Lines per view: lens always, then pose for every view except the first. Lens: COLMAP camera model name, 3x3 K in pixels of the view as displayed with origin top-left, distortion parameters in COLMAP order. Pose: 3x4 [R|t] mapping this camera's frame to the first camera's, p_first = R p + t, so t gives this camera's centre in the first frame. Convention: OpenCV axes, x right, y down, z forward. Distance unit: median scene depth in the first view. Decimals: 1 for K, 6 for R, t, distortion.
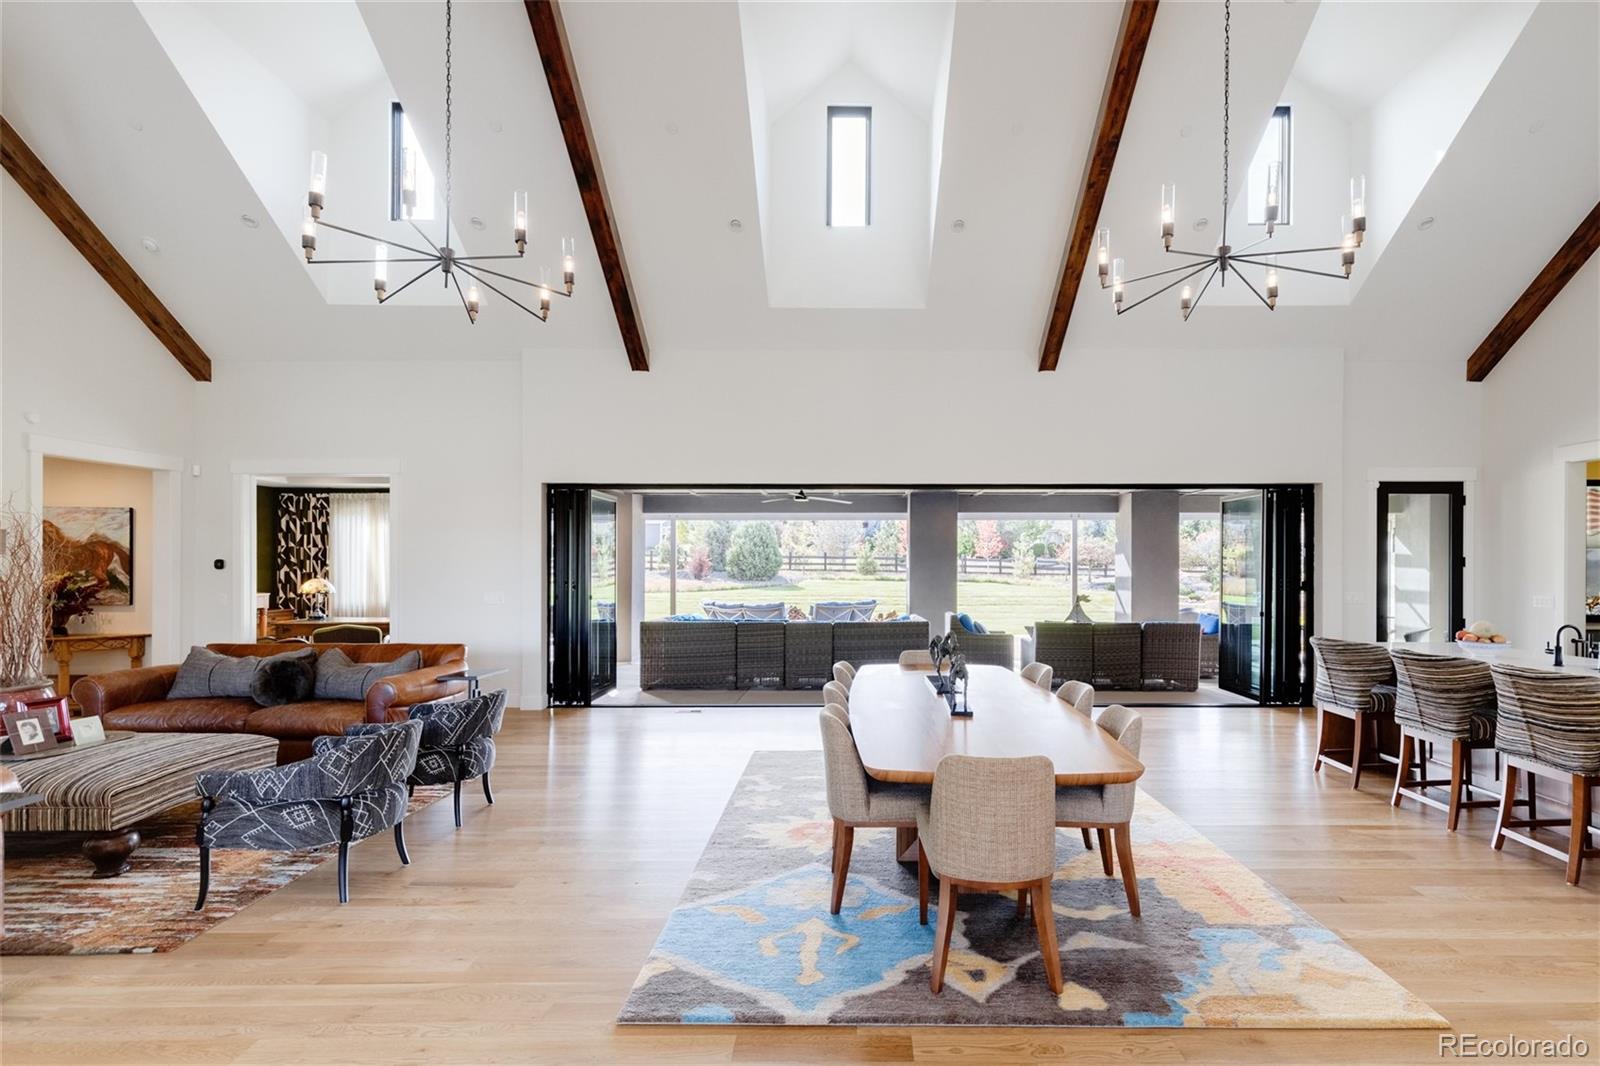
lens RADIAL K [[741.0, 0, 849.6], [0, 741.0, 570.4], [0, 0, 1]] dist [0.004372, 0.000520]
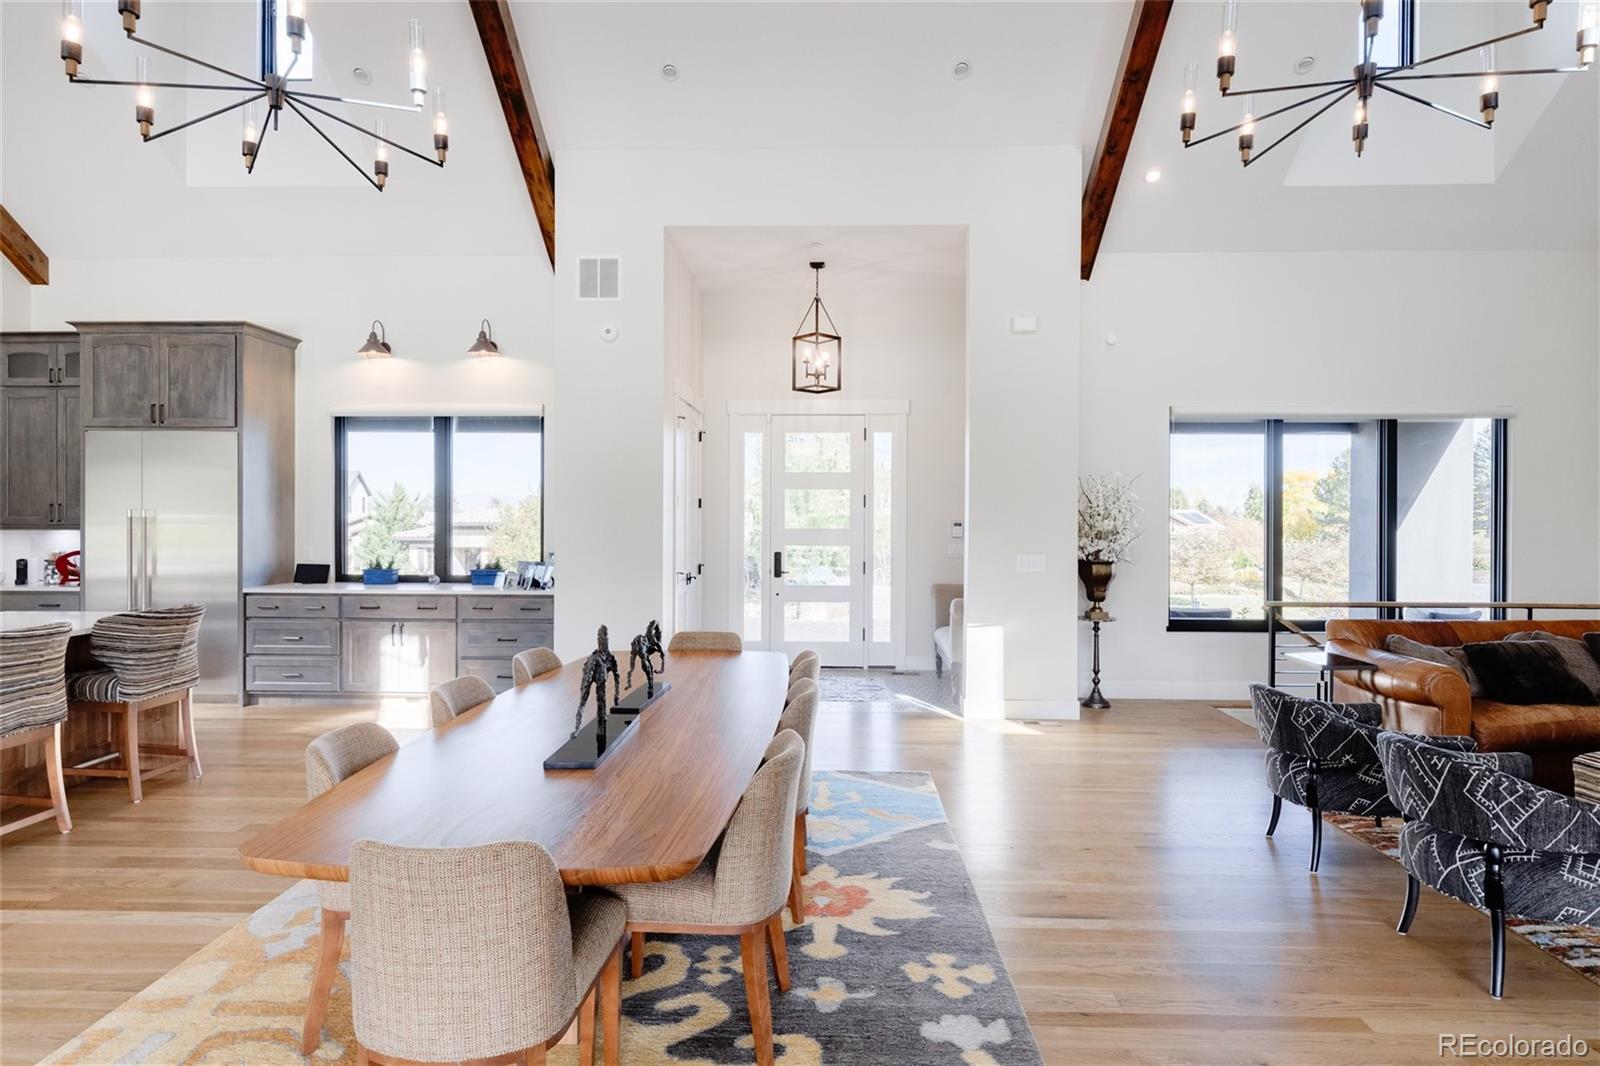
lens RADIAL K [[865.5, 0, 806.3], [0, 865.5, 524.4], [0, 0, 1]] dist [0.000417, 0.000284]
pose [[-0.999628, -0.004249, 0.026929, -0.023850], [-0.003935, 0.999924, 0.011701, -0.003053], [-0.026976, 0.011590, -0.999569, 0.966503]]
